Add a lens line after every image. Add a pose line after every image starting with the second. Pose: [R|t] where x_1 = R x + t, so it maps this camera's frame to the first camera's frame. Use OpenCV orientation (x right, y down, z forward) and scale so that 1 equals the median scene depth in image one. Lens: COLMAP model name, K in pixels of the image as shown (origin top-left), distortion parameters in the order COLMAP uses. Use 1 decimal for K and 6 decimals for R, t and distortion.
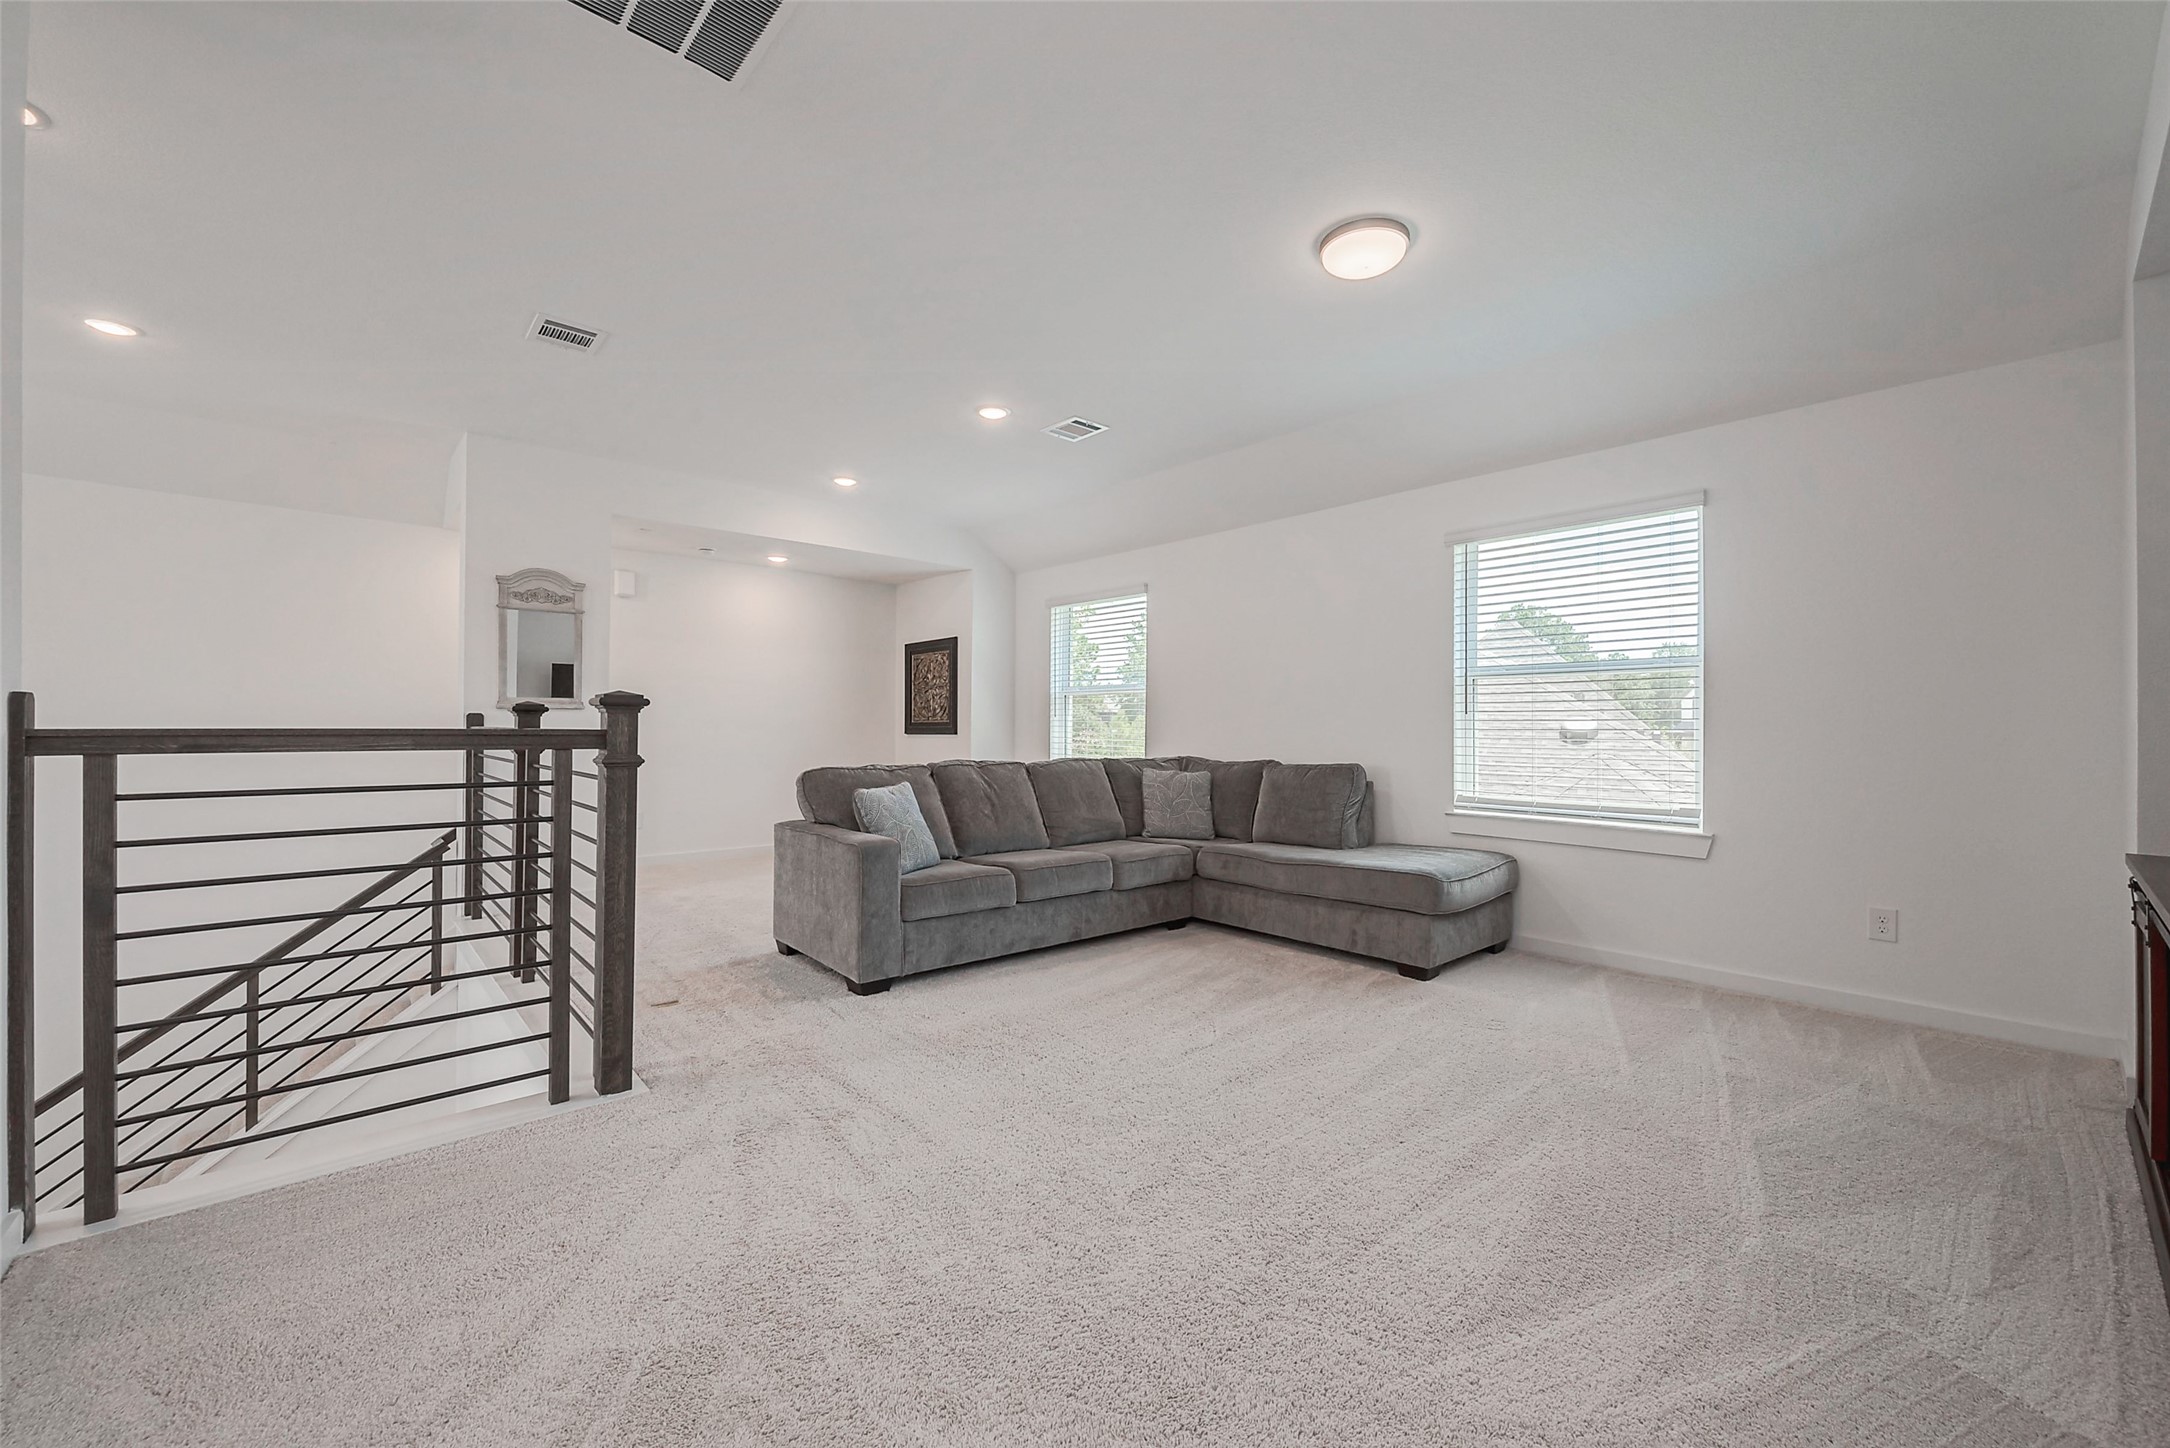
lens RADIAL K [[864.8, 0, 1093.1], [0, 864.8, 729.2], [0, 0, 1]] dist [0.000951, 0.000228]
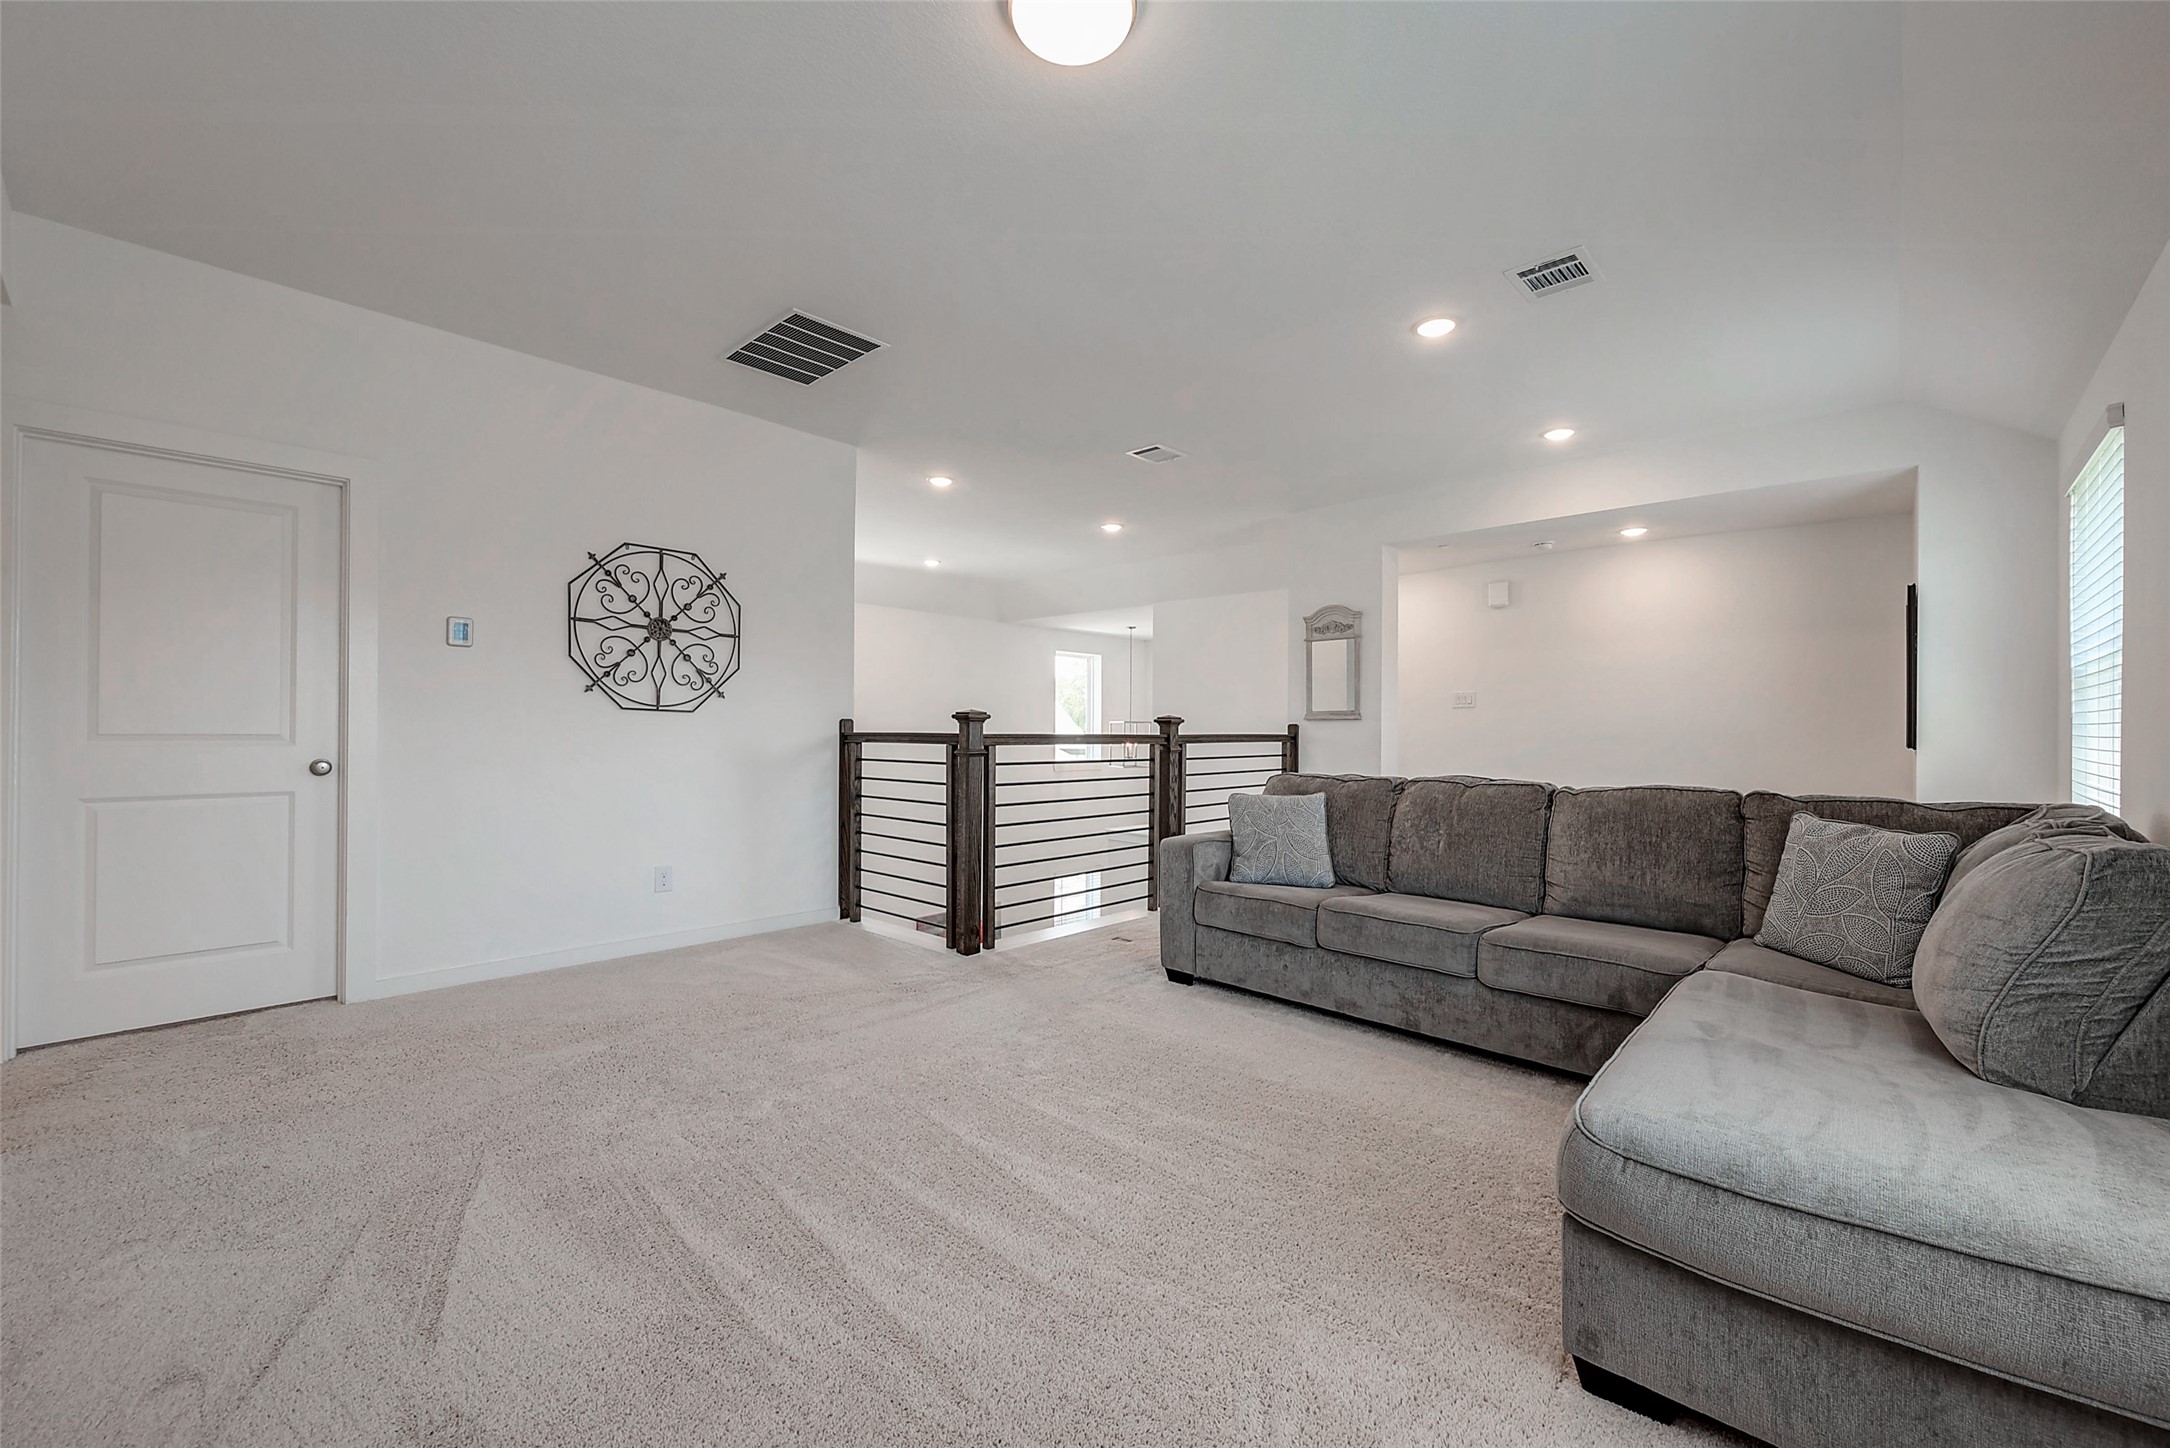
lens RADIAL K [[864.8, 0, 1093.1], [0, 864.8, 729.2], [0, 0, 1]] dist [0.000951, 0.000228]
pose [[0.089044, -0.006625, -0.996006, 0.651668], [-0.006787, 0.999951, -0.007258, 0.002040], [0.996005, 0.007407, 0.088994, 0.651120]]
